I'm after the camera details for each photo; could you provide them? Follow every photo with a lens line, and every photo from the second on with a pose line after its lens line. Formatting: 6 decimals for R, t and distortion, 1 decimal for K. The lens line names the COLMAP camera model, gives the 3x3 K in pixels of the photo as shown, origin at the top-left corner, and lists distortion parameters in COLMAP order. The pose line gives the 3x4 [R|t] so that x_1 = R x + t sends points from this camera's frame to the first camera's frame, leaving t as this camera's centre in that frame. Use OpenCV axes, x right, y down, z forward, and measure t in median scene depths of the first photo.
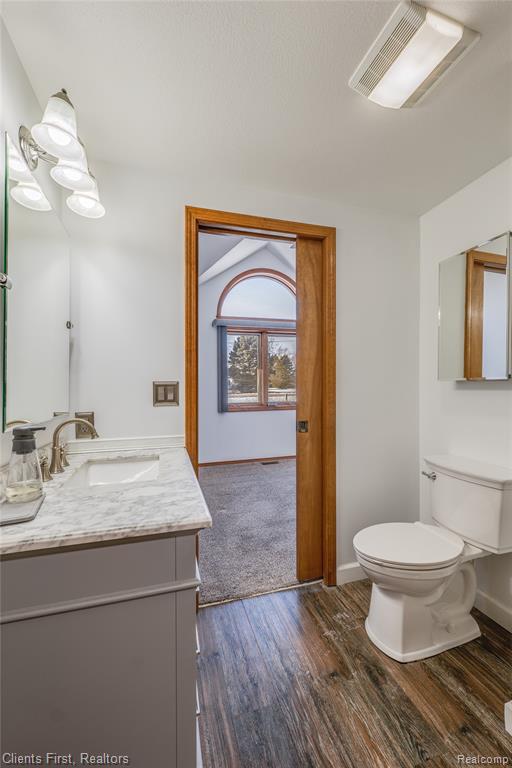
lens RADIAL K [[315.8, 0, 256.0], [0, 315.8, 384.0], [0, 0, 1]] dist [0.003871, 0.000018]
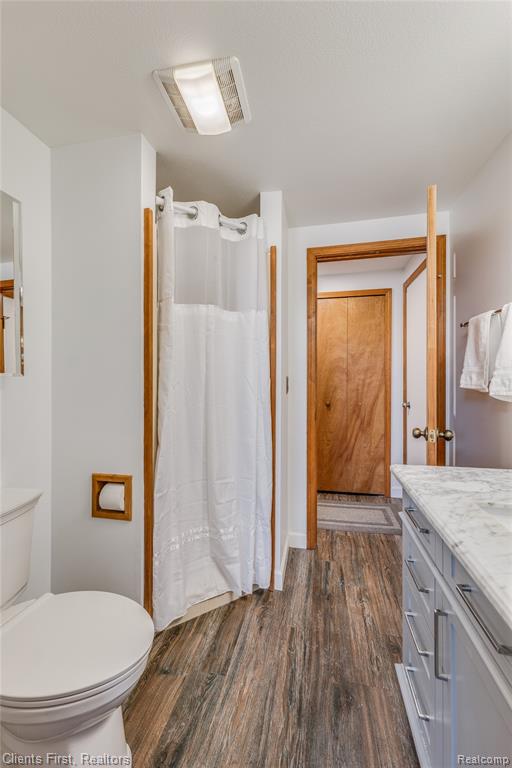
lens RADIAL K [[315.8, 0, 256.0], [0, 315.8, 384.0], [0, 0, 1]] dist [0.003871, 0.000018]
pose [[-0.881548, 0.001276, 0.472093, -0.207070], [0.010764, 0.999791, 0.017399, -0.002967], [-0.471972, 0.020419, -0.881377, 1.895227]]
